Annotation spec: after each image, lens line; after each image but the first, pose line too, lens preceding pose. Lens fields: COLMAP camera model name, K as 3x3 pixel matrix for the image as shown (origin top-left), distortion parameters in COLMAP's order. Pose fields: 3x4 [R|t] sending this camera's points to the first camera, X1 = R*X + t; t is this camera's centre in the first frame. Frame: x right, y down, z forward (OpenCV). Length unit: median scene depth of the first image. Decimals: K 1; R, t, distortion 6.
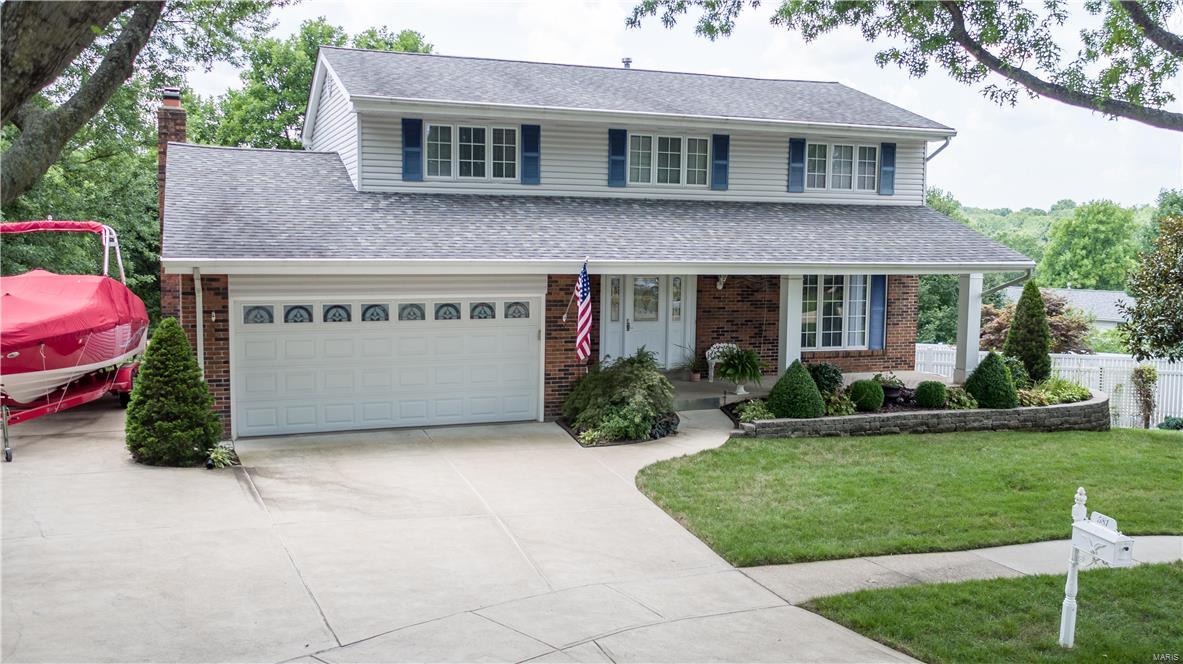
lens RADIAL K [[1050.3, 0, 598.5], [0, 1050.3, 333.9], [0, 0, 1]] dist [0.036279, -0.005178]
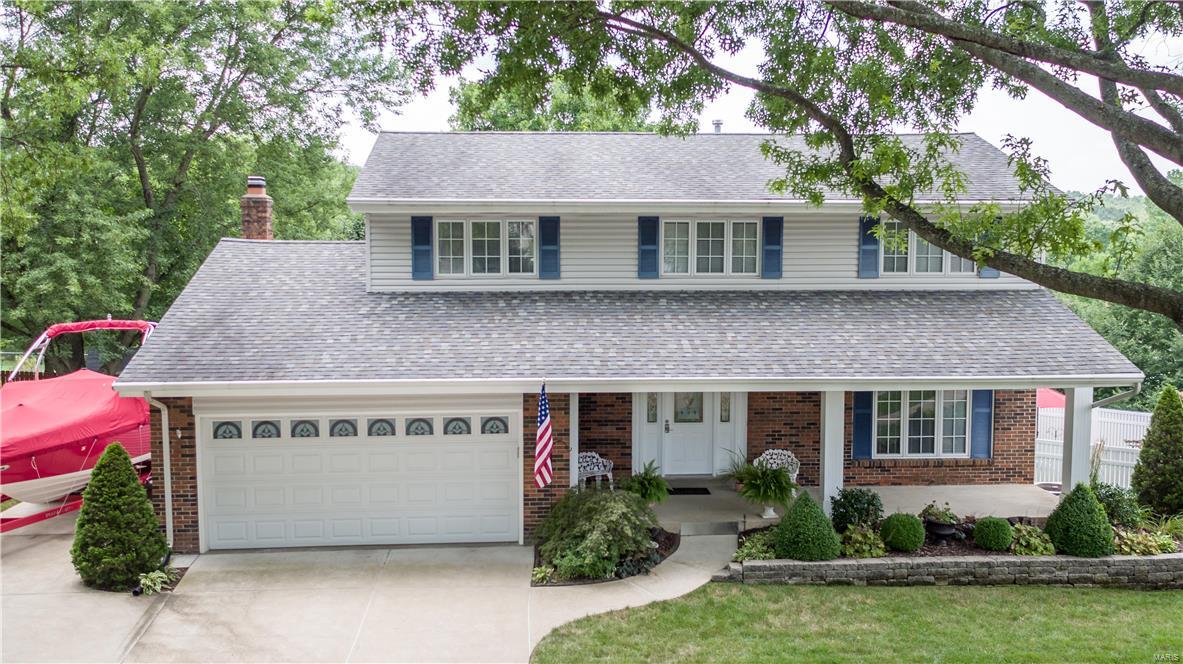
lens RADIAL K [[1090.6, 0, 591.5], [0, 1090.6, 332.0], [0, 0, 1]] dist [0.031301, -0.004209]
pose [[0.958483, 0.012727, -0.284865, 0.264943], [-0.014901, 0.999874, -0.005466, -0.095788], [0.284760, 0.009484, 0.958552, 0.081445]]
